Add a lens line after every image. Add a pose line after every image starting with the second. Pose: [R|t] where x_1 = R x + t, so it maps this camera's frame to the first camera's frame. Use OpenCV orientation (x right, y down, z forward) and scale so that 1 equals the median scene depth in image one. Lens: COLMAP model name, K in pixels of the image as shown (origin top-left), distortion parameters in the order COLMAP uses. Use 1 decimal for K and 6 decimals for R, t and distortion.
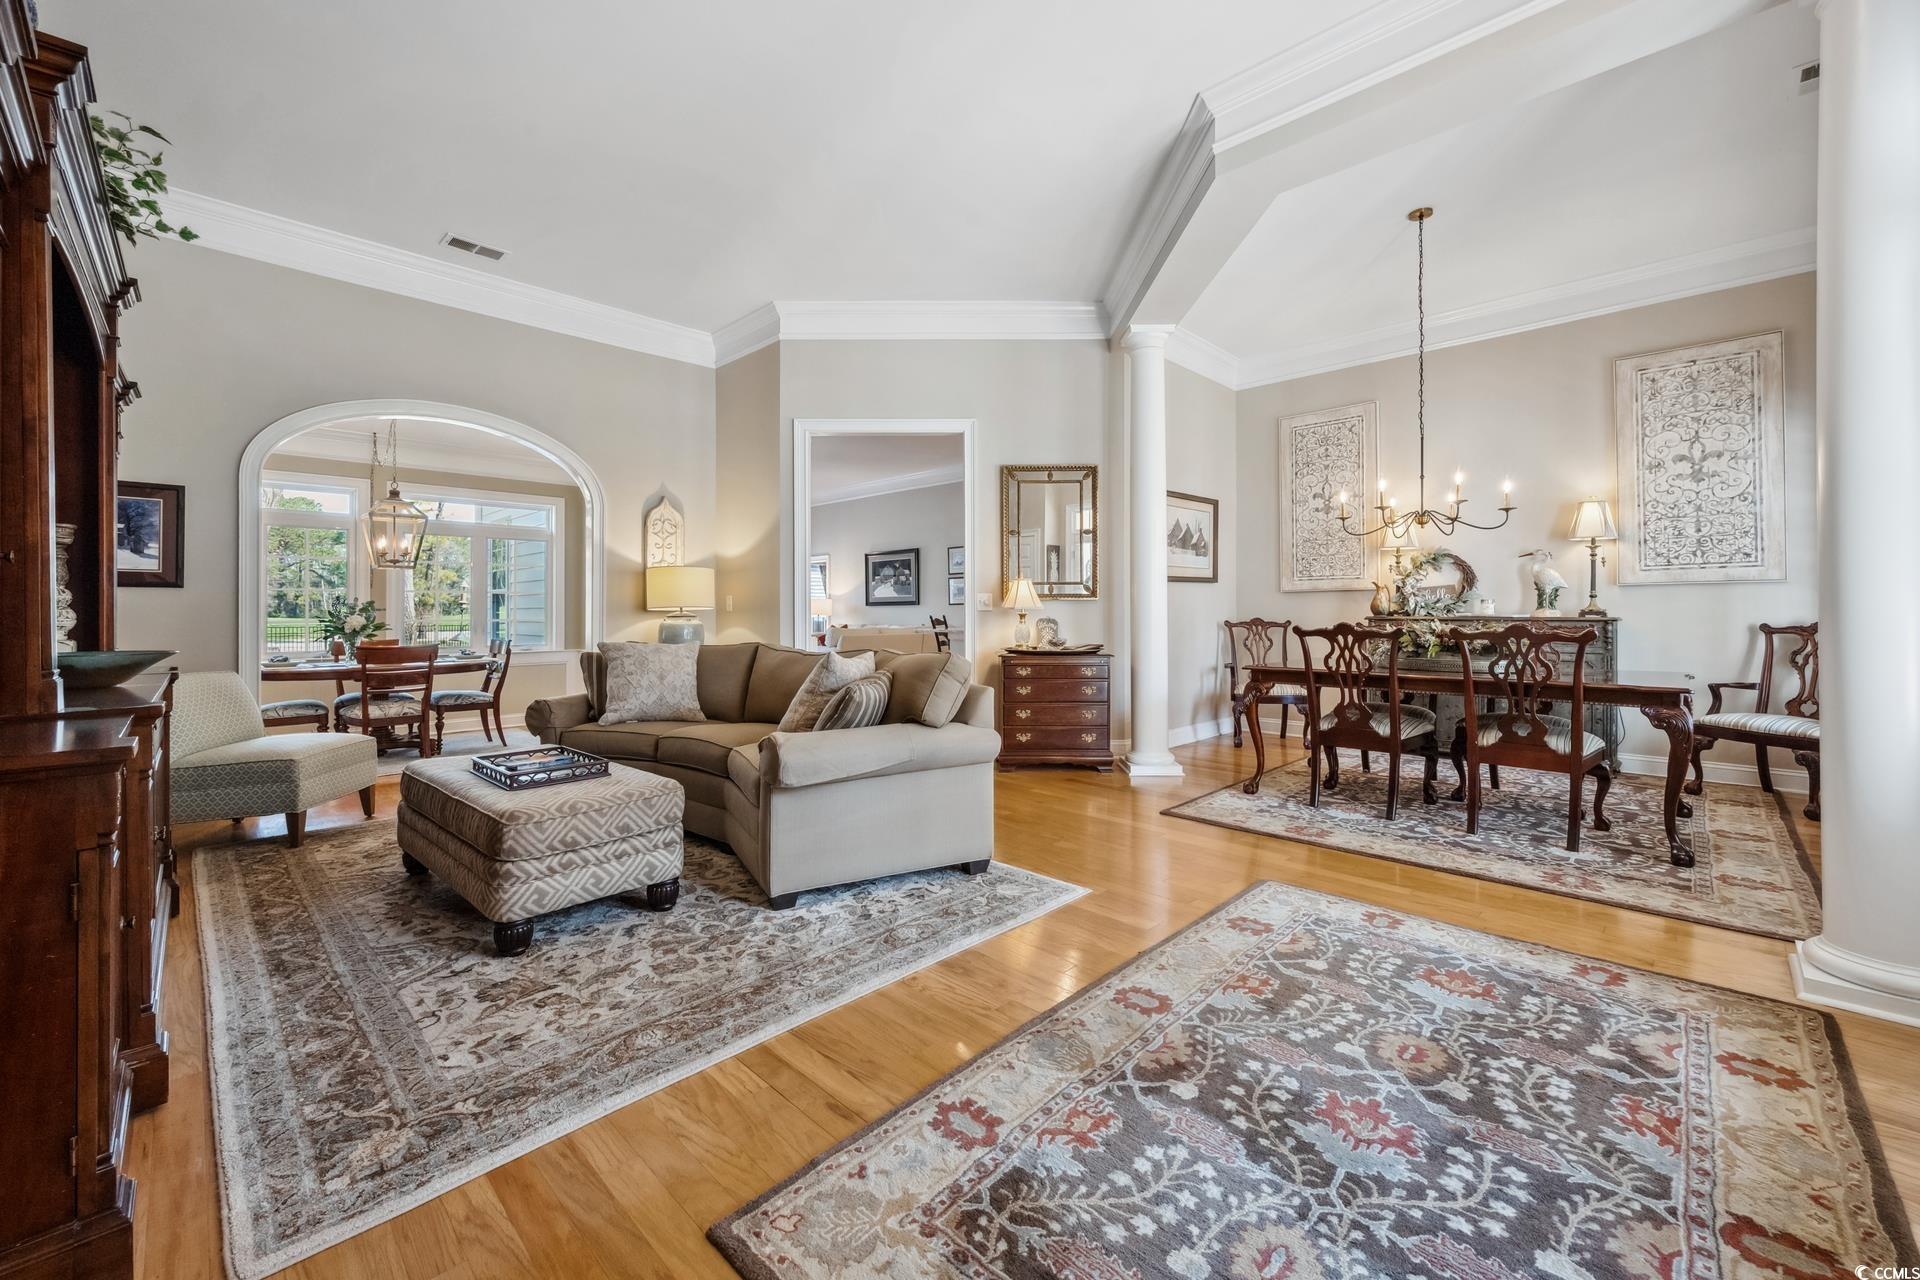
lens RADIAL K [[753.7, 0, 958.5], [0, 753.7, 601.5], [0, 0, 1]] dist [-0.001639, -0.000044]
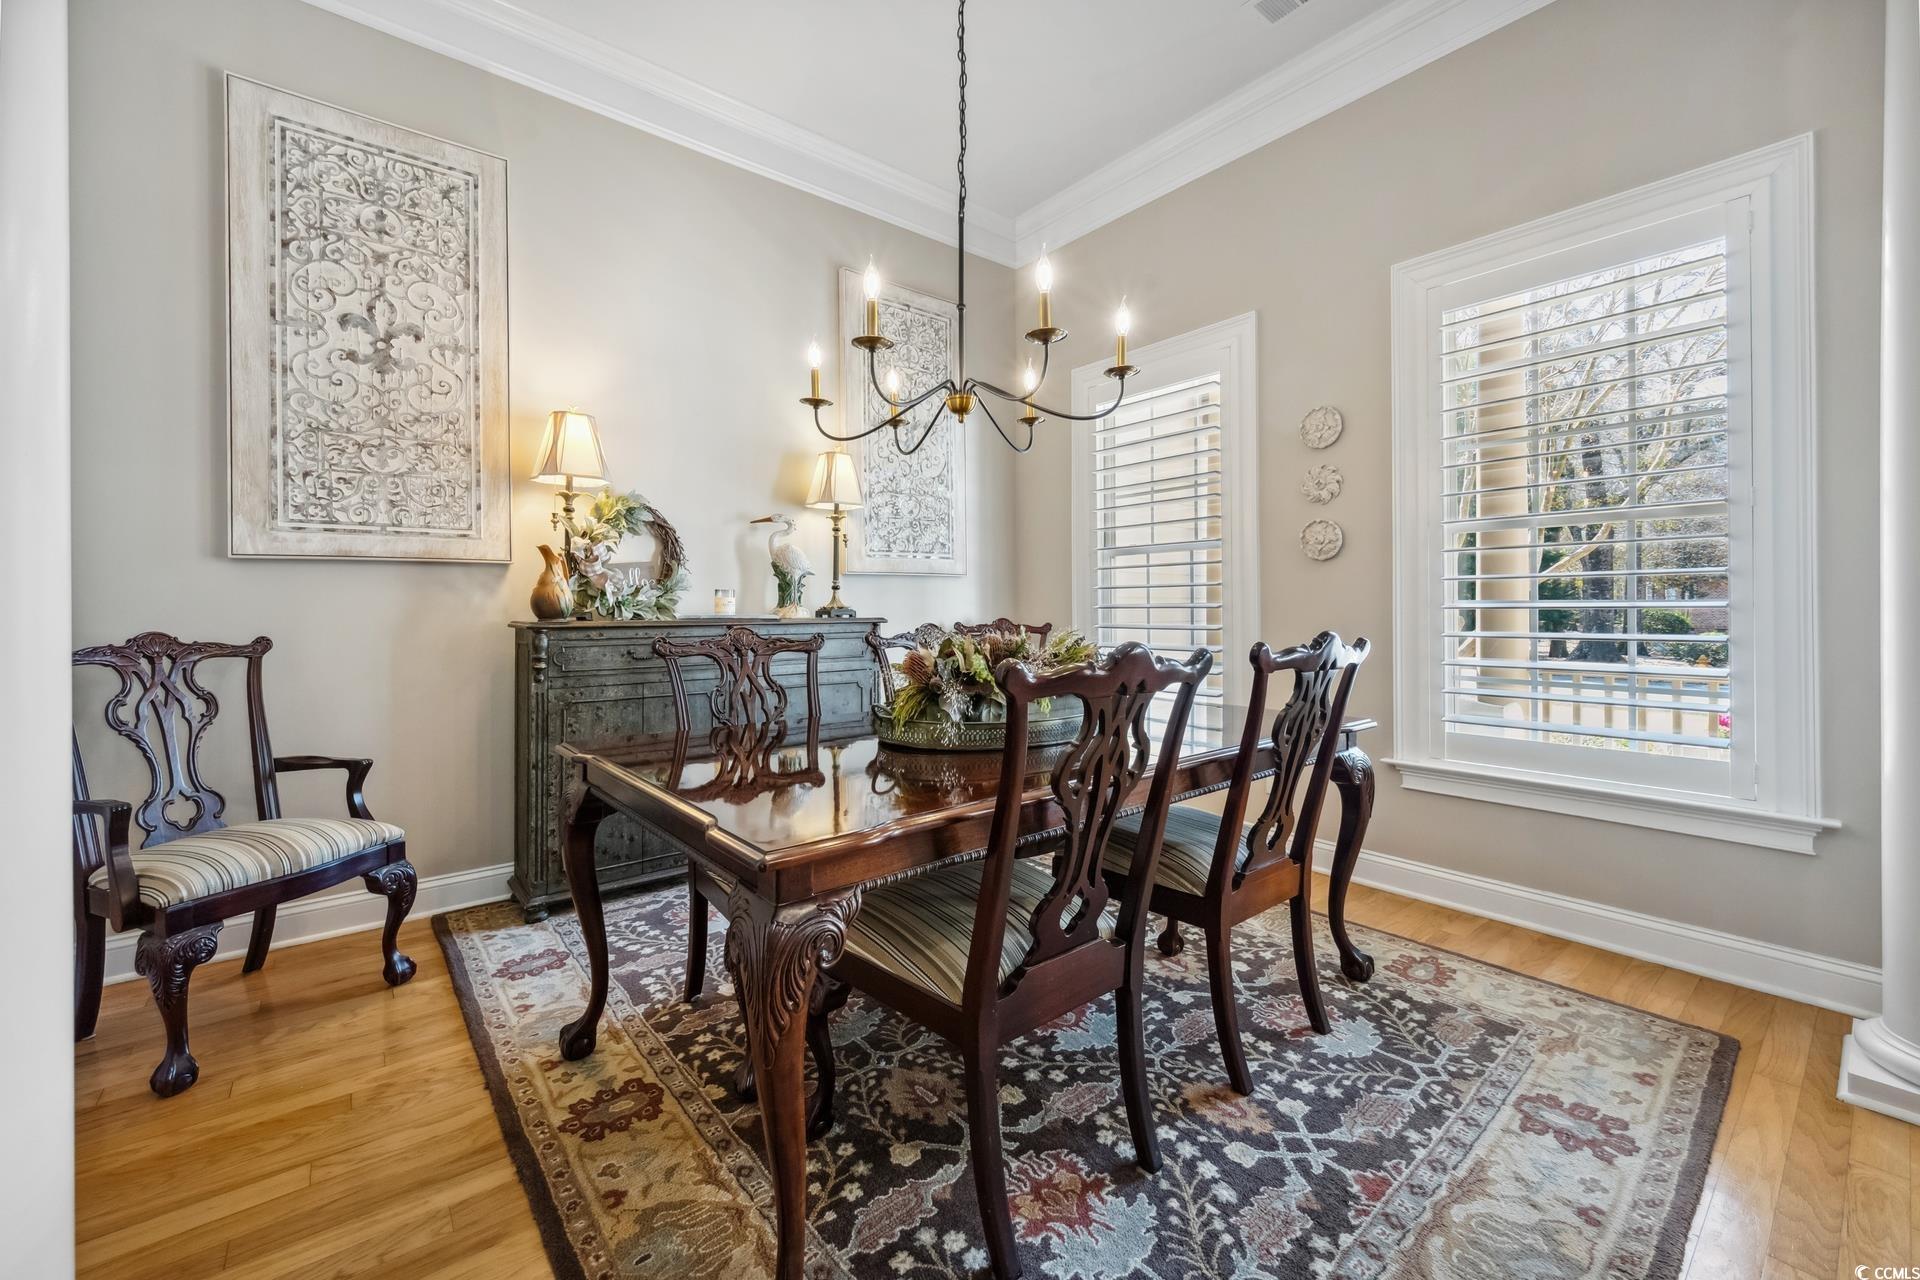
lens RADIAL K [[775.5, 0, 955.9], [0, 775.5, 592.7], [0, 0, 1]] dist [0.001259, 0.000077]
pose [[0.112296, 0.014693, 0.993566, 0.110720], [-0.013796, 0.999817, -0.013227, 0.004201], [-0.993579, -0.012222, 0.112478, 0.653562]]
